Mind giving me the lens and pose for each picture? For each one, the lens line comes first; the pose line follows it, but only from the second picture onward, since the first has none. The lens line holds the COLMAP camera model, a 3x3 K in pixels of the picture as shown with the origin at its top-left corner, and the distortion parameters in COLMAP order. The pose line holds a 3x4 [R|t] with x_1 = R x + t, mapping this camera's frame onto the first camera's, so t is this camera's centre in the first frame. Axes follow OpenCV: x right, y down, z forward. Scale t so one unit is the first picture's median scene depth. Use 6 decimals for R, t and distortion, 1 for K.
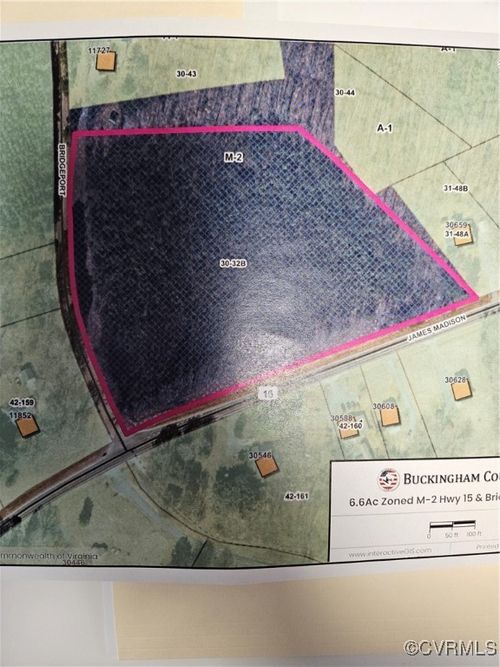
lens RADIAL K [[450.2, 0, 251.2], [0, 450.2, 332.6], [0, 0, 1]] dist [-0.069425, 0.000324]
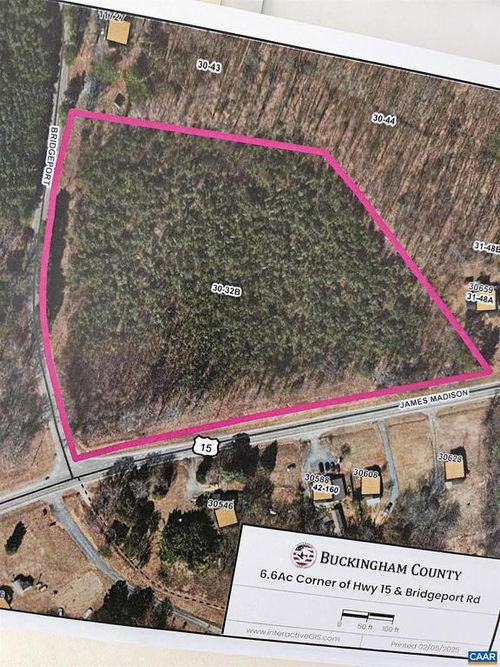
lens RADIAL K [[450.2, 0, 246.0], [0, 450.2, 332.3], [0, 0, 1]] dist [-0.069425, 0.000324]
pose [[0.986290, 0.164217, 0.016264, -0.002507], [-0.162649, 0.984034, -0.072266, -0.012943], [-0.027872, 0.068630, 0.997253, 0.118852]]
